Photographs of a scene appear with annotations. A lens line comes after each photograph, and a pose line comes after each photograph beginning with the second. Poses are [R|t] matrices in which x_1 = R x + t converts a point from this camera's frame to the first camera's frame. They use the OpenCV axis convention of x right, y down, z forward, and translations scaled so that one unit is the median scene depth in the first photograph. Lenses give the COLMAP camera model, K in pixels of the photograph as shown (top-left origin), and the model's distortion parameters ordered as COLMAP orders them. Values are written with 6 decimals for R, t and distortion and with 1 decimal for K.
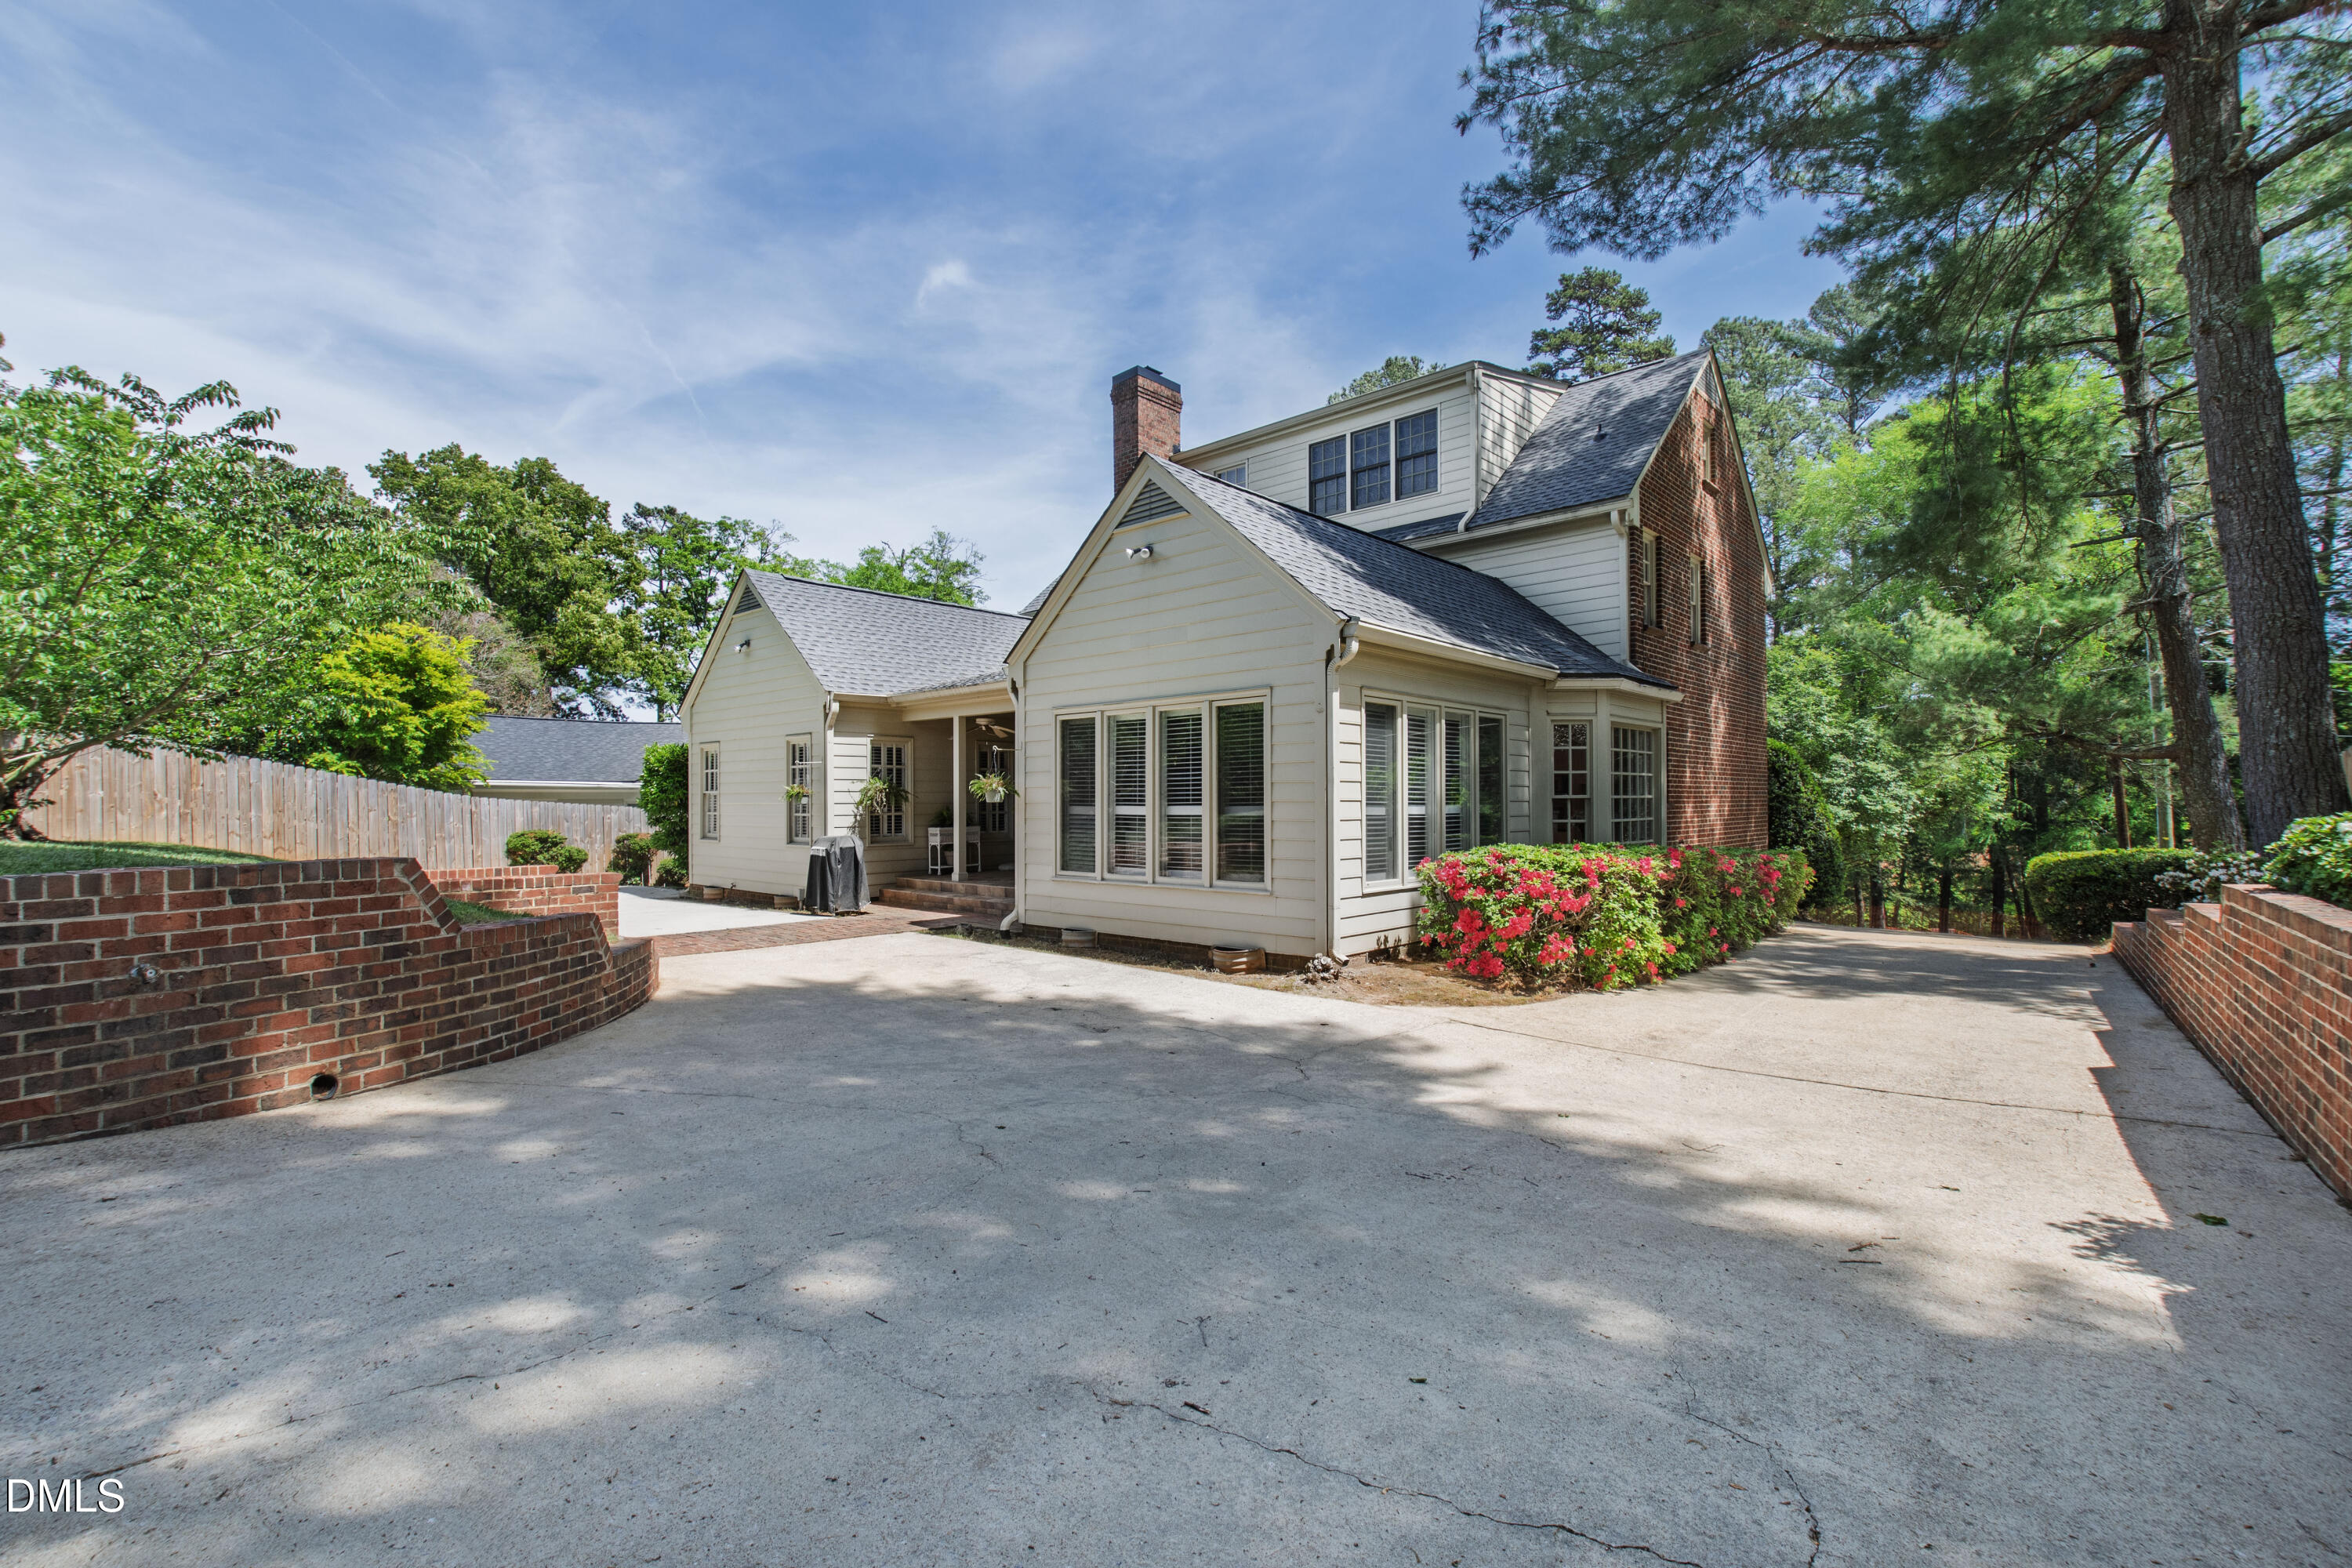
lens RADIAL K [[1055.4, 0, 1186.2], [0, 1055.4, 797.9], [0, 0, 1]] dist [-0.000214, -0.000653]
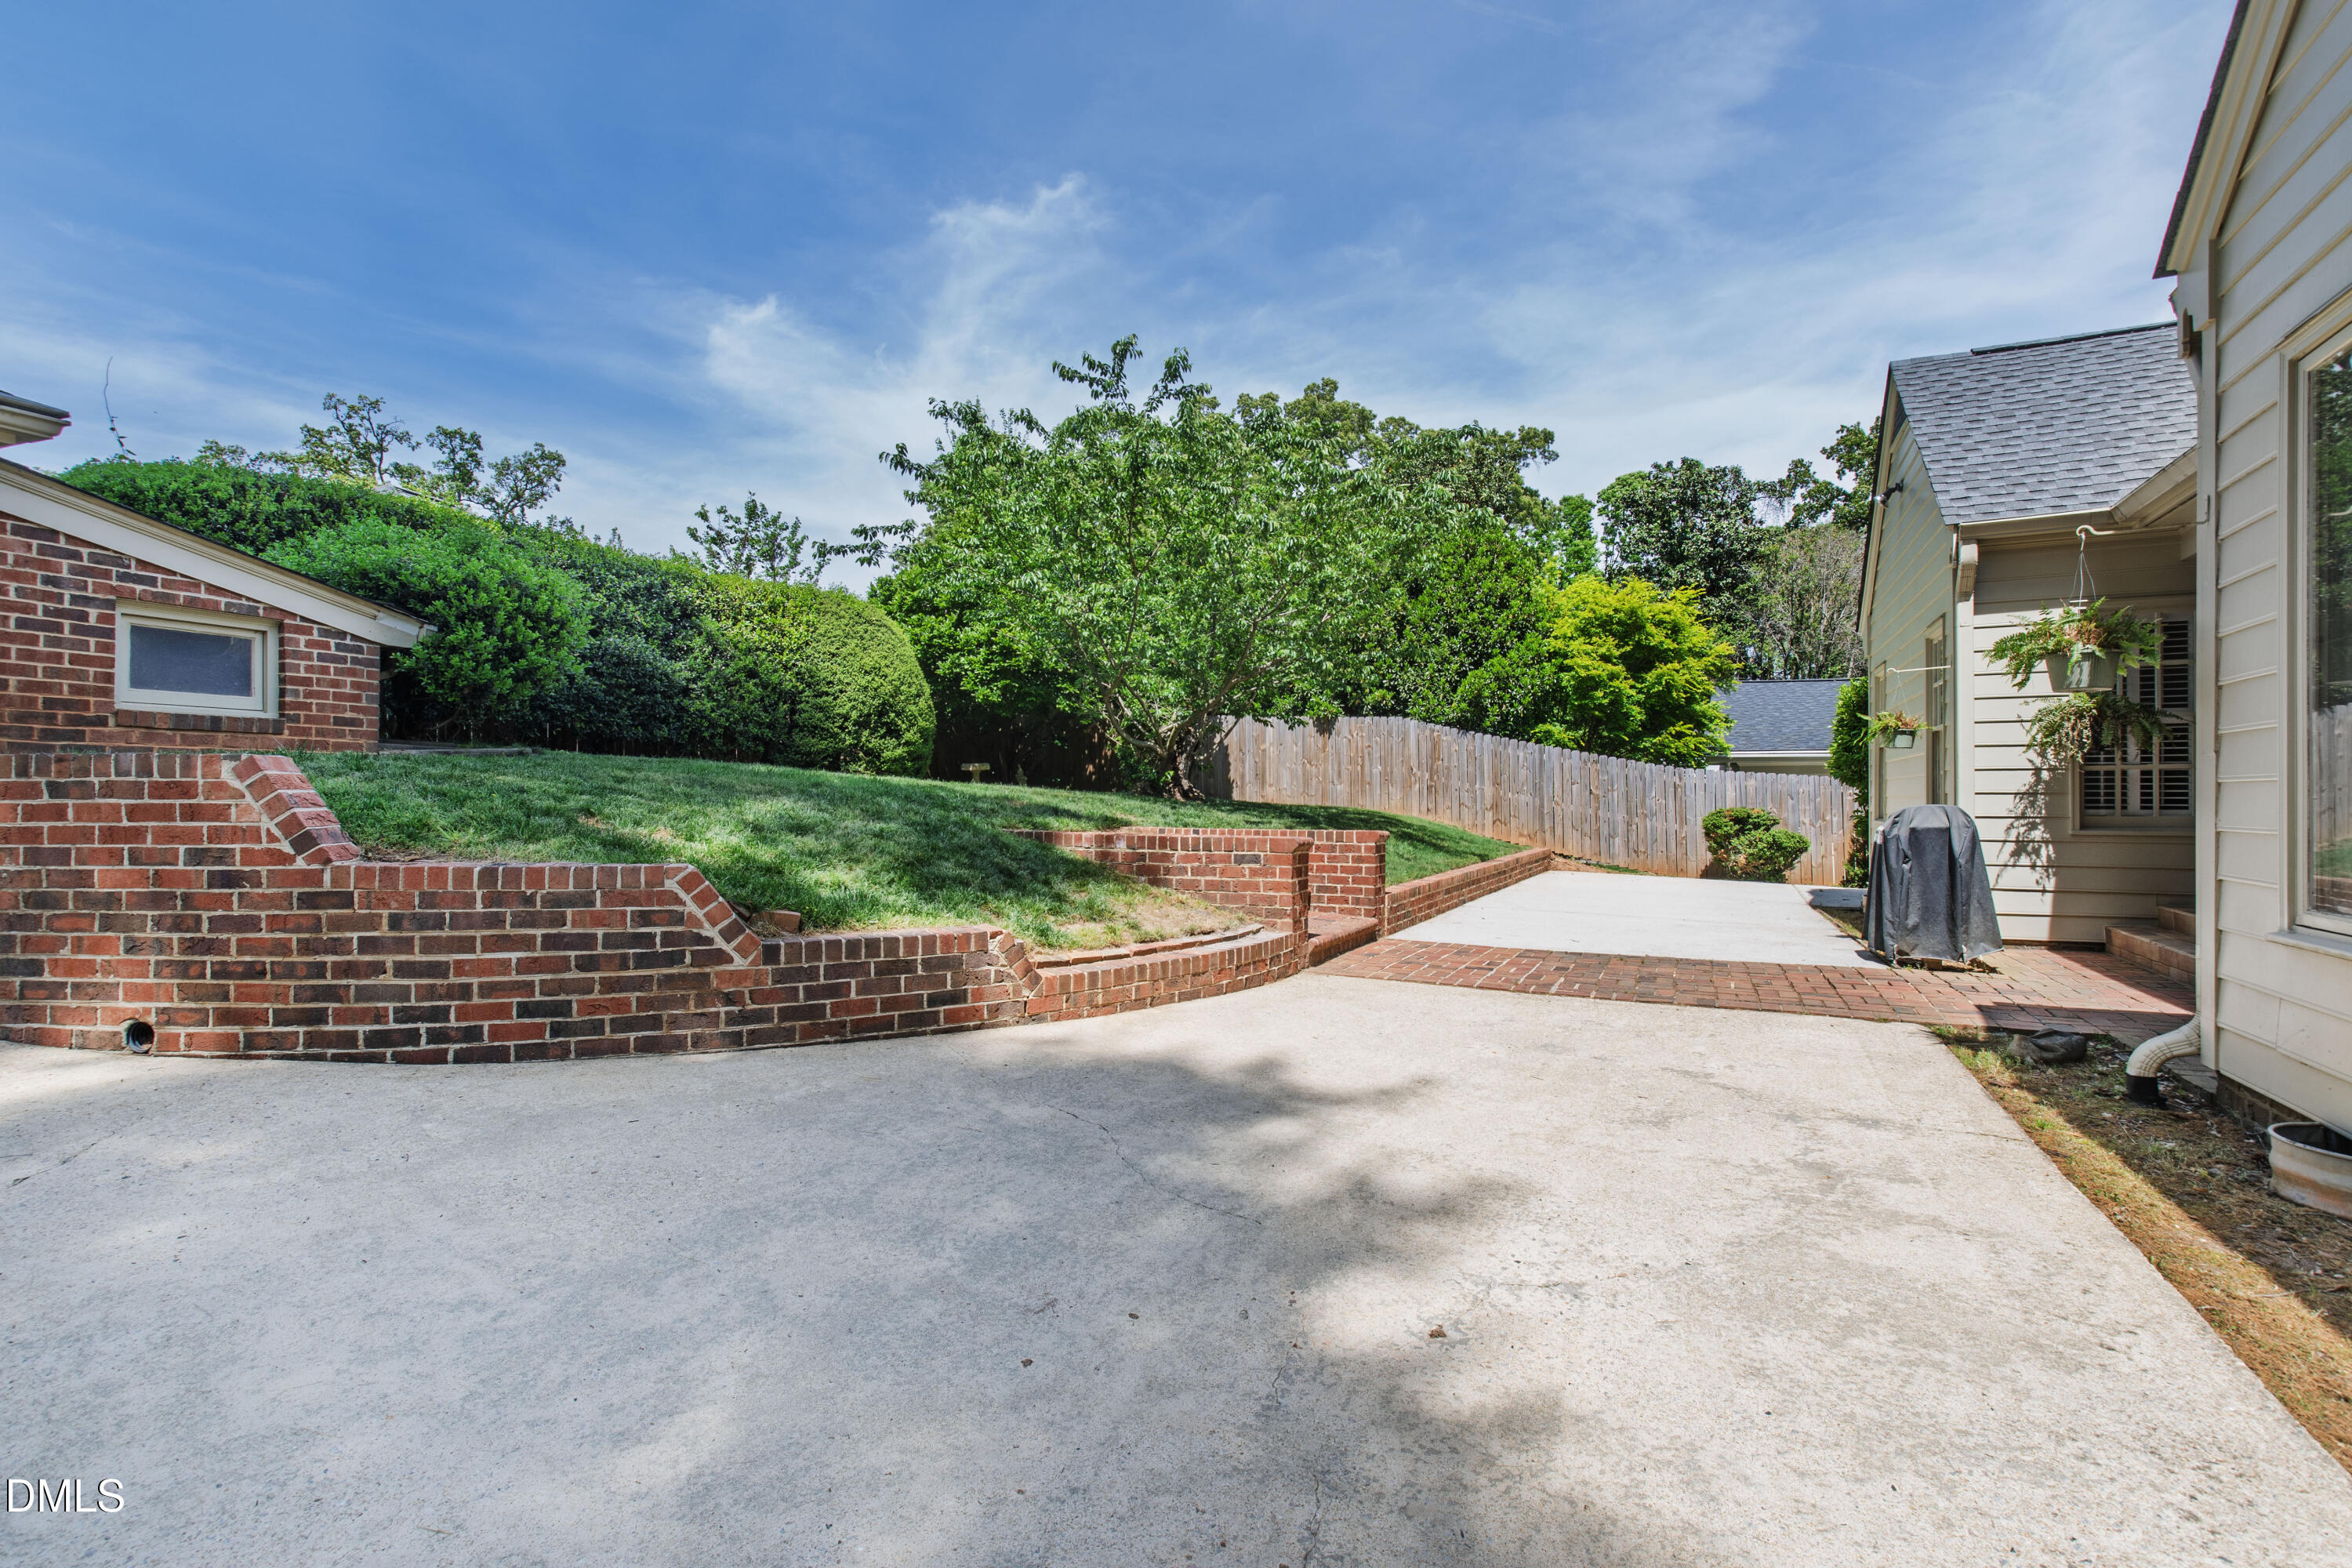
lens RADIAL K [[1055.4, 0, 1312.4], [0, 1055.4, 792.3], [0, 0, 1]] dist [-0.000214, -0.000653]
pose [[0.275130, -0.013481, -0.961313, 0.174872], [0.001322, 0.999906, -0.013644, 0.091812], [0.961406, 0.002483, 0.275122, 1.477966]]
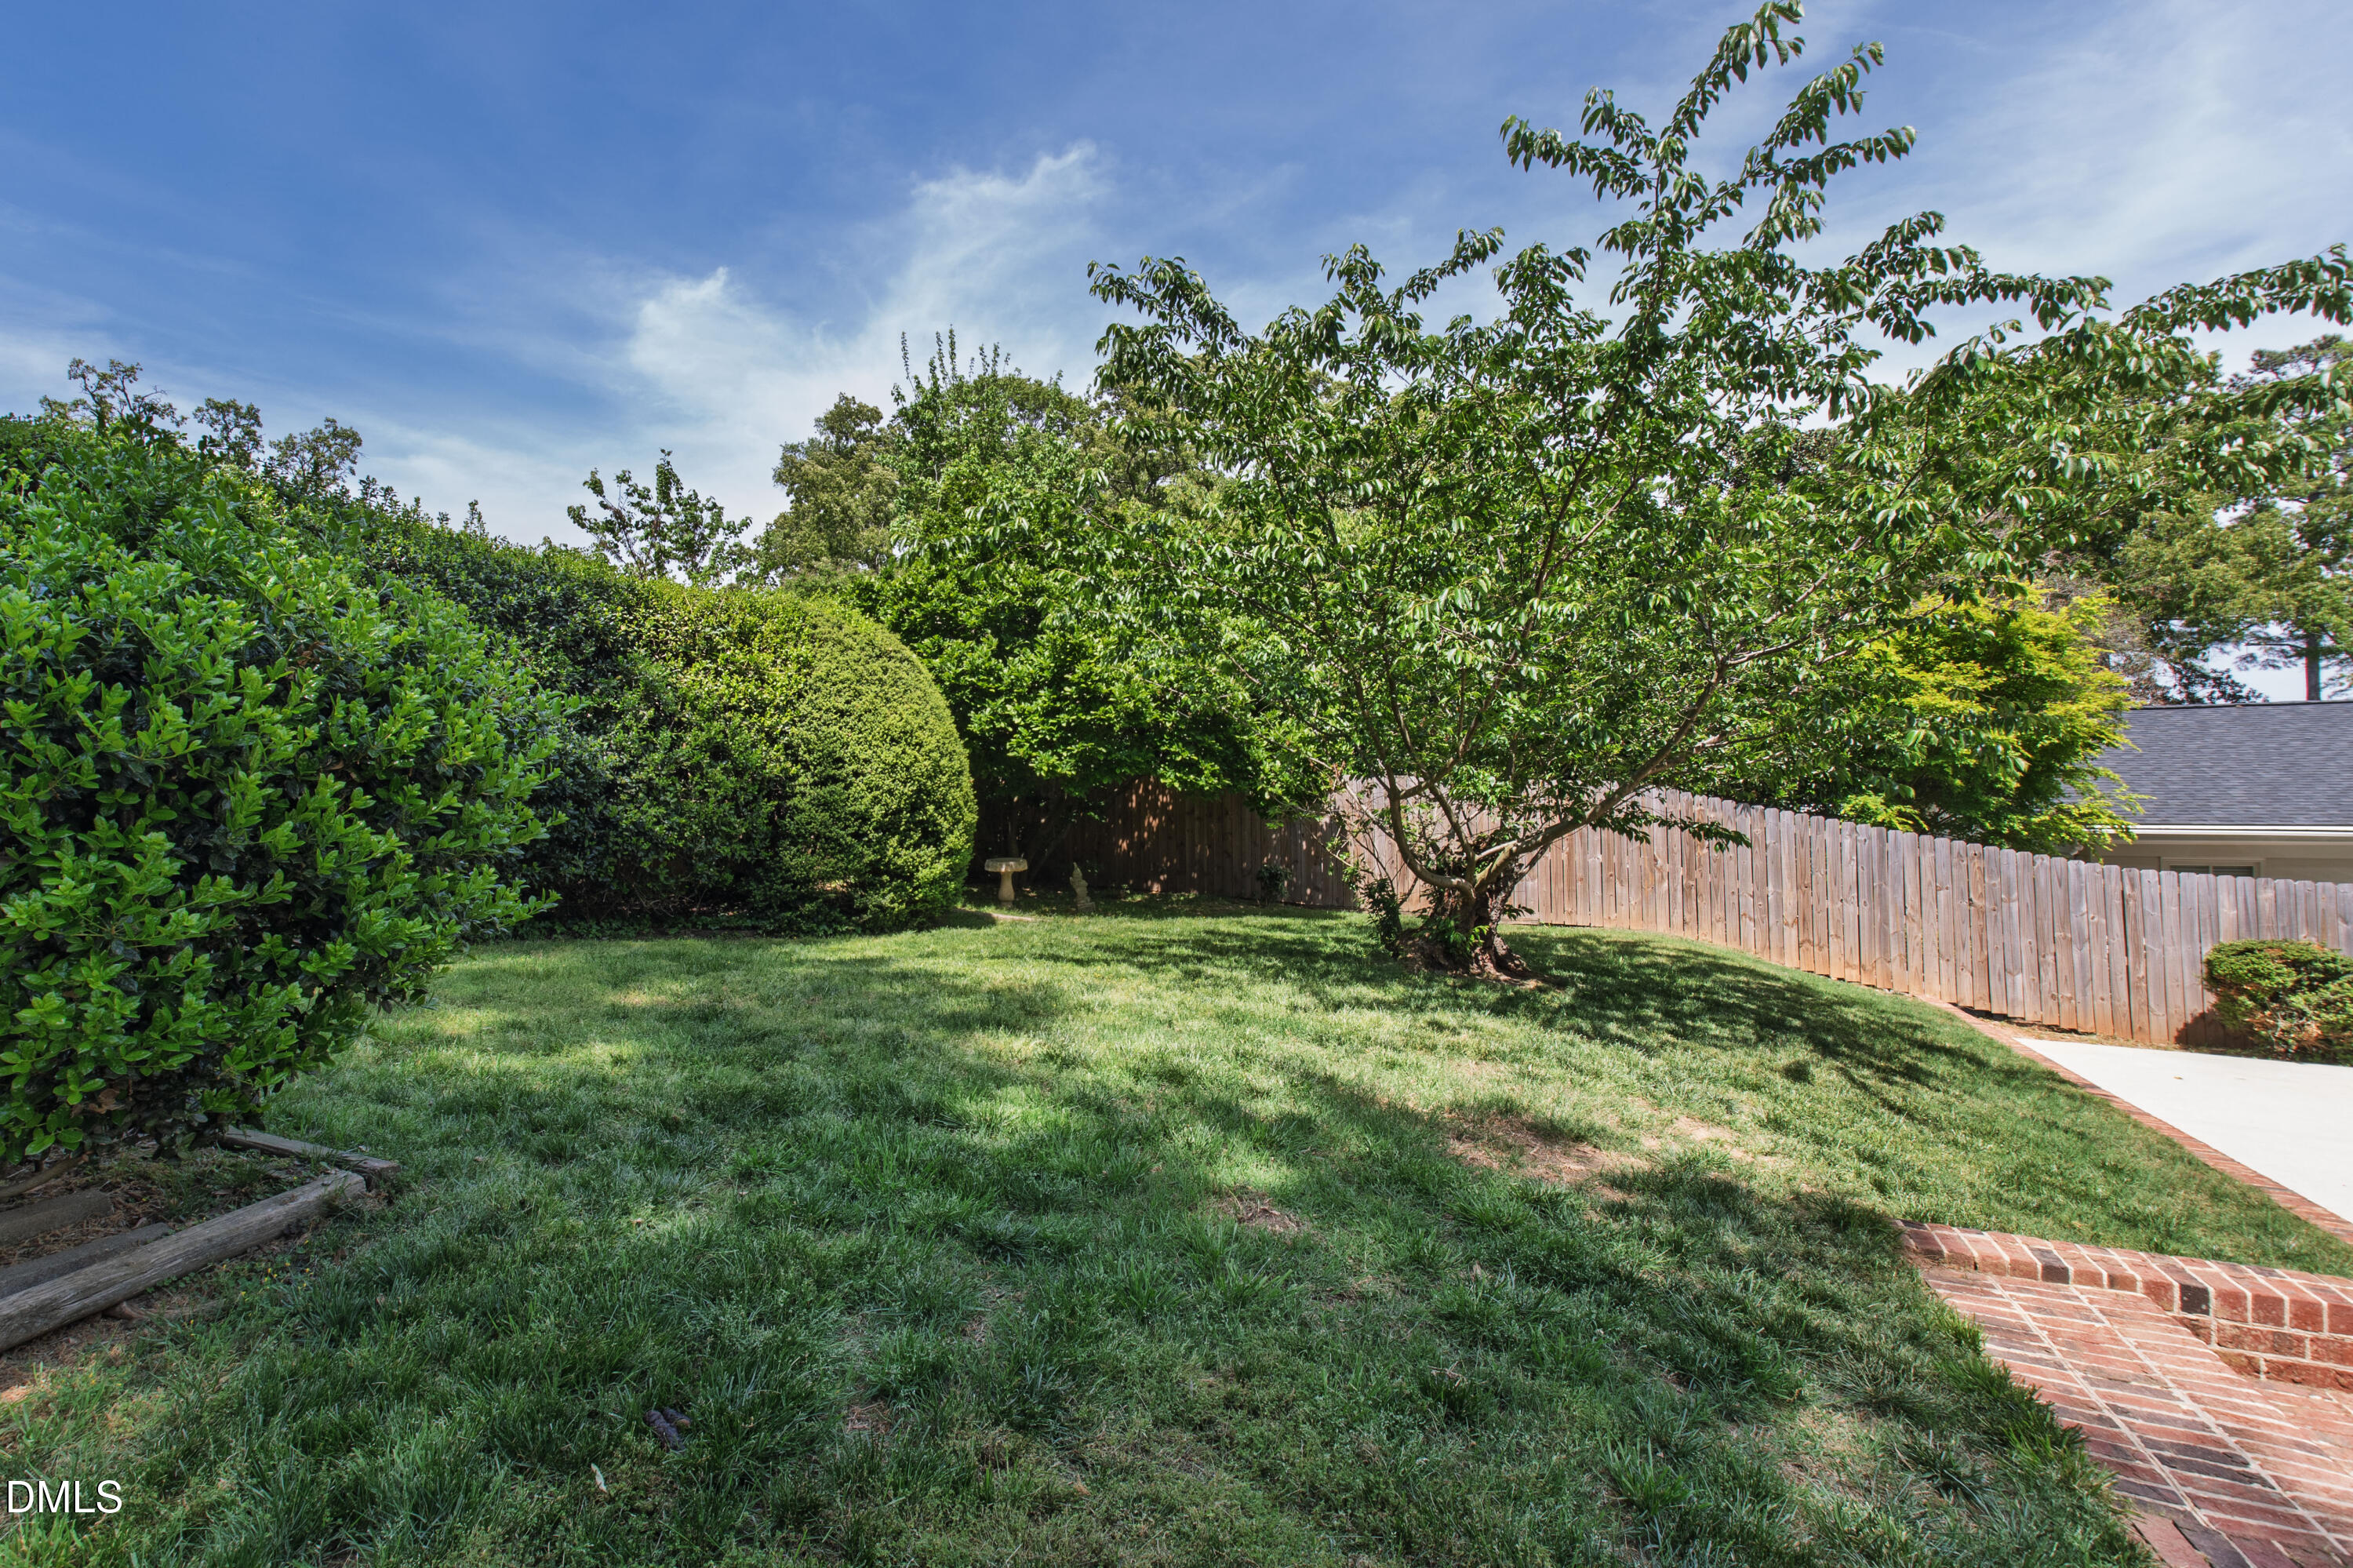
lens RADIAL K [[1024.6, 0, 1099.1], [0, 1024.6, 787.4], [0, 0, 1]] dist [-0.011439, 0.002413]
pose [[0.288674, -0.006773, -0.957404, -0.988806], [0.011003, 0.999932, -0.003756, -0.142877], [0.957364, -0.009450, 0.288729, 1.026880]]
